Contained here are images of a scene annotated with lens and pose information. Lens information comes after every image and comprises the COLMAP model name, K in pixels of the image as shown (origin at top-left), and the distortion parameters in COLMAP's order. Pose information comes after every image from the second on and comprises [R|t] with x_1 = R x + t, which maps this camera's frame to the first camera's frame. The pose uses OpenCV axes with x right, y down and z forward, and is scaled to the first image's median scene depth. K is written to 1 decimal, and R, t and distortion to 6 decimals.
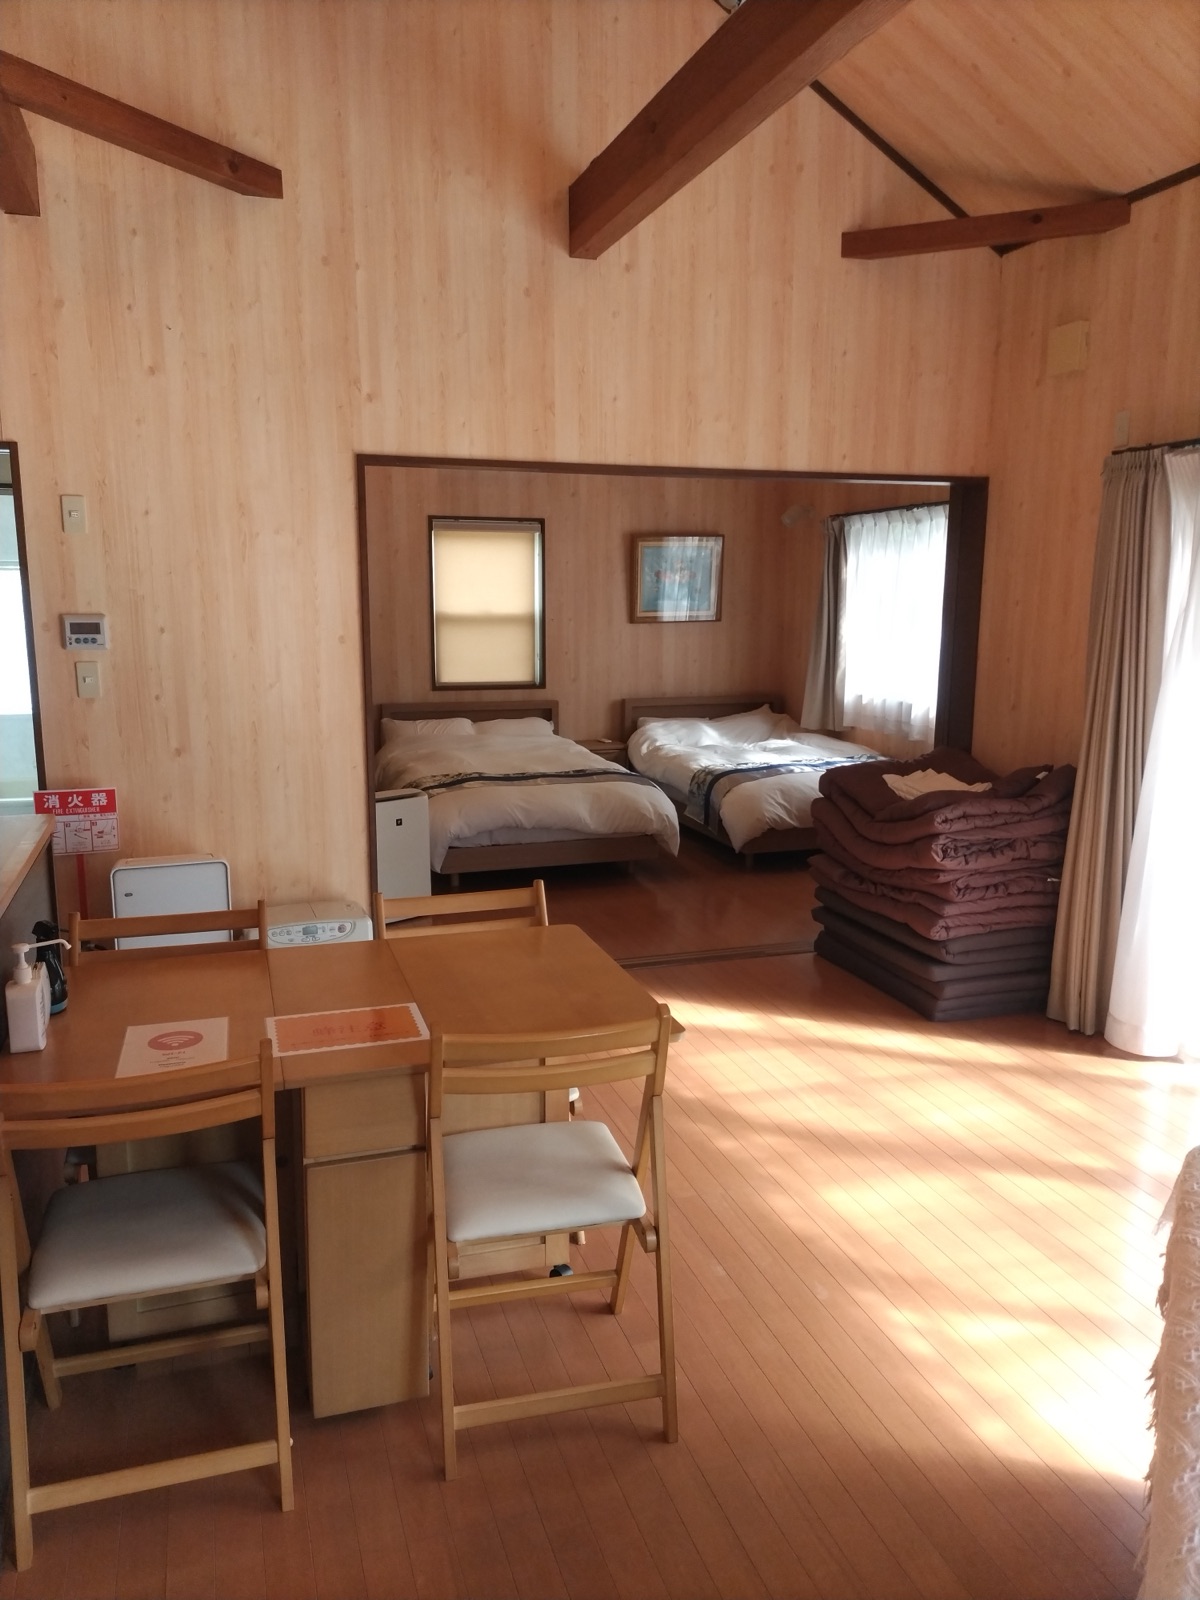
lens RADIAL K [[1194.1, 0, 598.1], [0, 1194.1, 801.2], [0, 0, 1]] dist [0.035093, -0.003854]
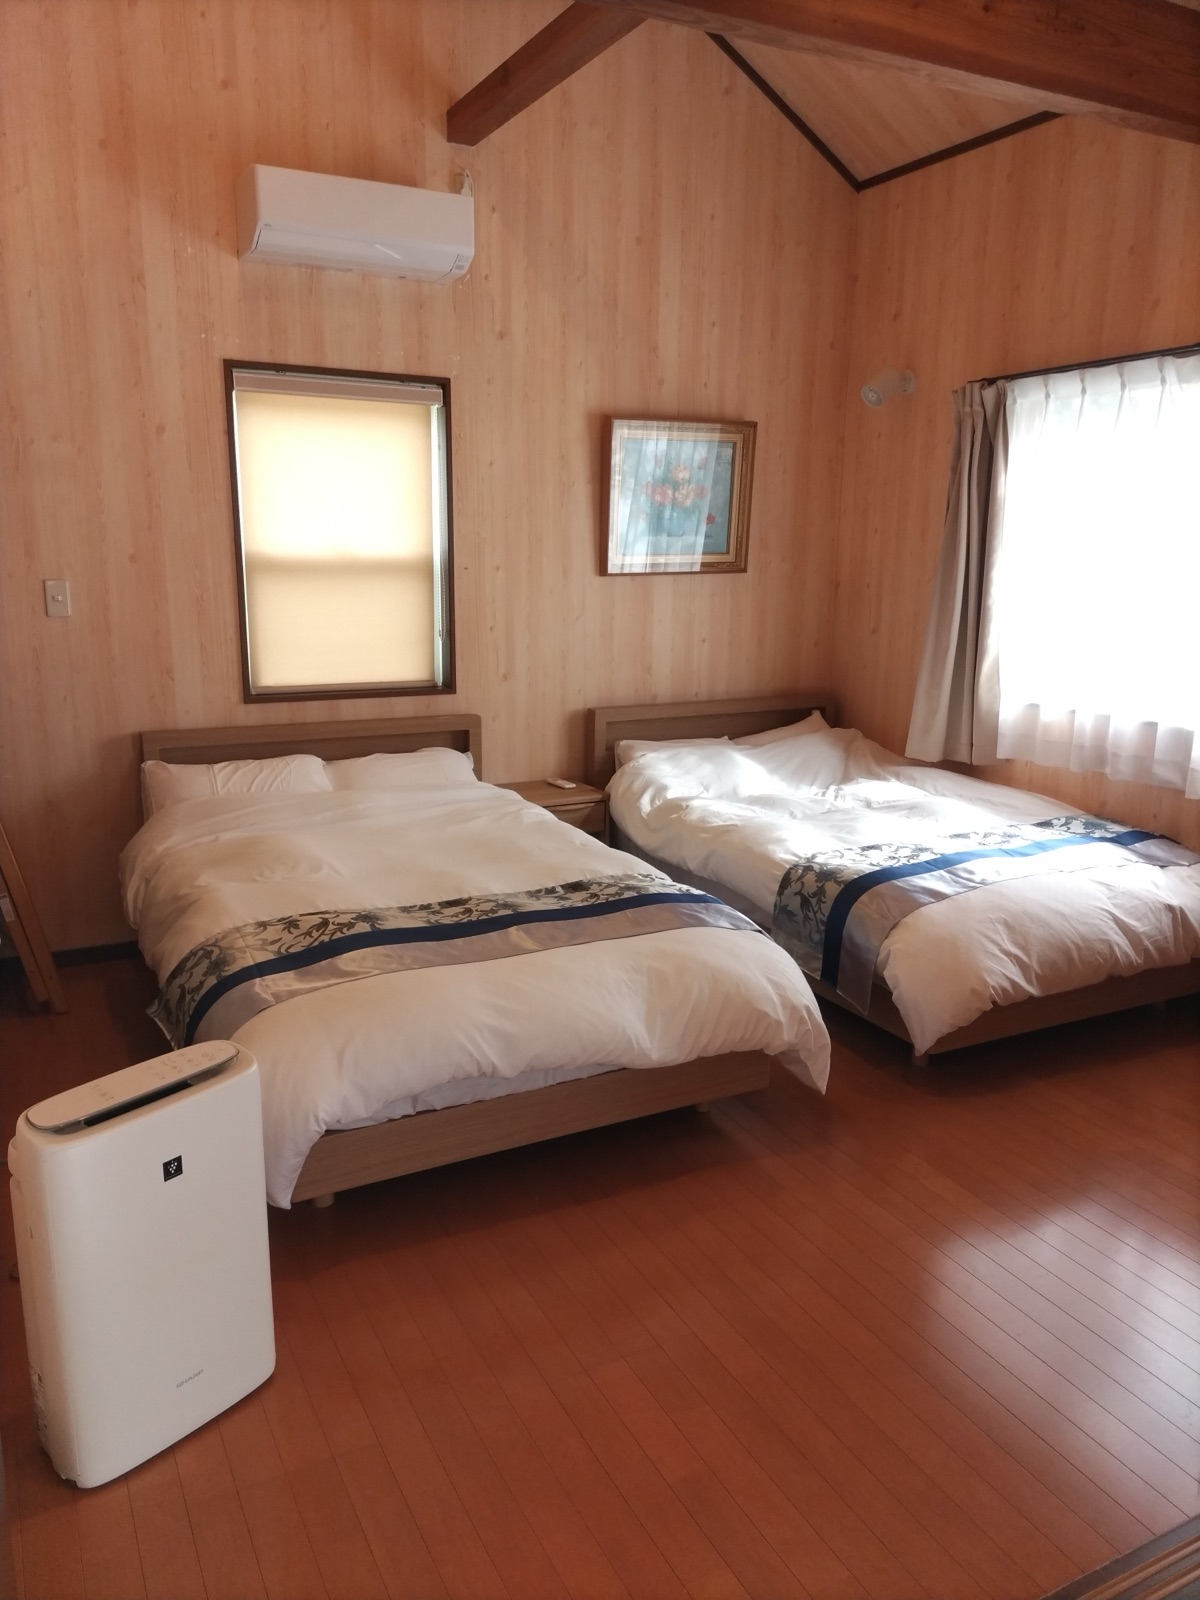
lens RADIAL K [[1194.1, 0, 602.3], [0, 1194.1, 795.6], [0, 0, 1]] dist [0.035093, -0.003854]
pose [[0.986536, -0.027414, 0.161230, -0.069354], [0.022025, 0.999140, 0.035119, -0.066986], [-0.162055, -0.031095, 0.986292, 0.455035]]
